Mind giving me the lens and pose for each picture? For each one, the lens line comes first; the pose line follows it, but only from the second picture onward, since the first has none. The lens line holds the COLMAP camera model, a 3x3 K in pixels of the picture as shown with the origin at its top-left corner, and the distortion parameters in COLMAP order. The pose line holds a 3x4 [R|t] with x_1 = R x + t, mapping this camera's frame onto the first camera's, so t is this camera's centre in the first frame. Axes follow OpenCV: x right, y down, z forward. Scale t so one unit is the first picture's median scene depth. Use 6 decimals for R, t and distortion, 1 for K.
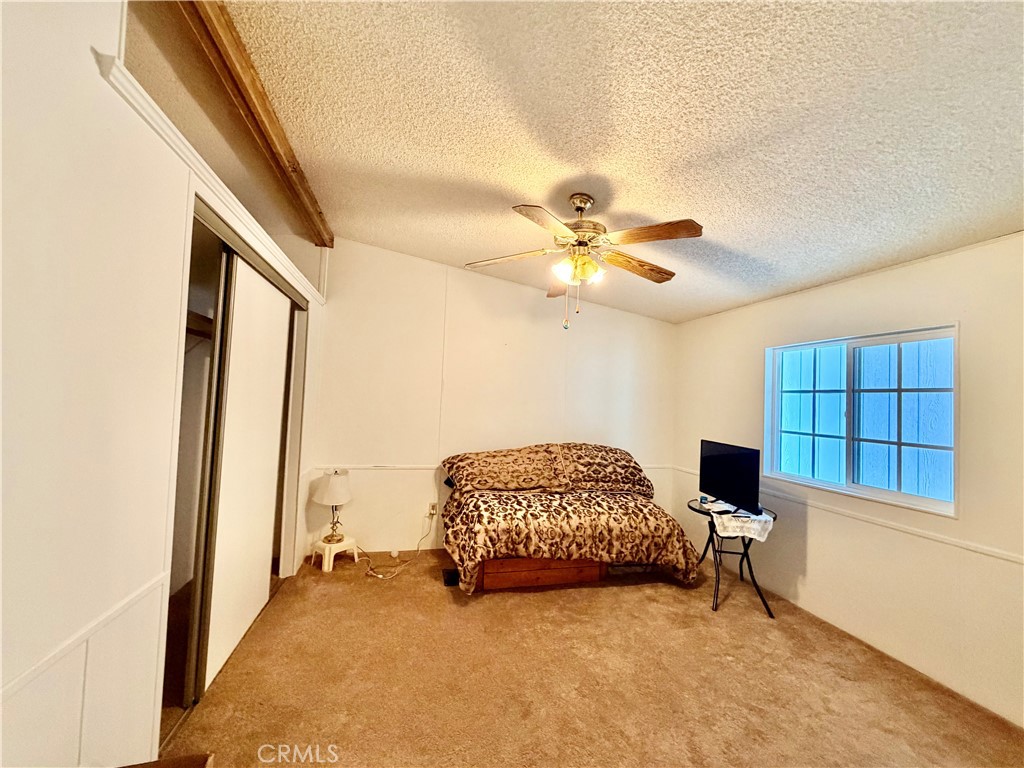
lens RADIAL K [[409.9, 0, 509.6], [0, 409.9, 385.6], [0, 0, 1]] dist [-0.000815, 0.000856]
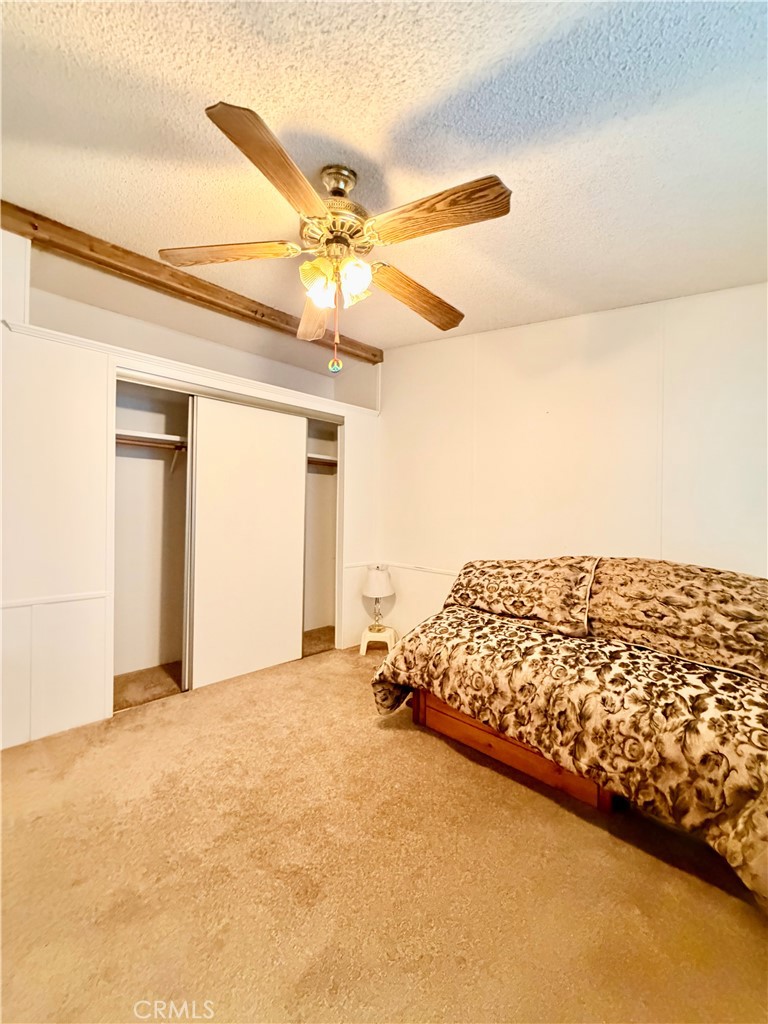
lens RADIAL K [[409.9, 0, 383.4], [0, 409.9, 509.9], [0, 0, 1]] dist [-0.000815, 0.000856]
pose [[0.517928, -0.031559, -0.854842, 0.577322], [0.038558, 0.999165, -0.013526, 0.083899], [0.854555, -0.025955, 0.518712, 0.514222]]
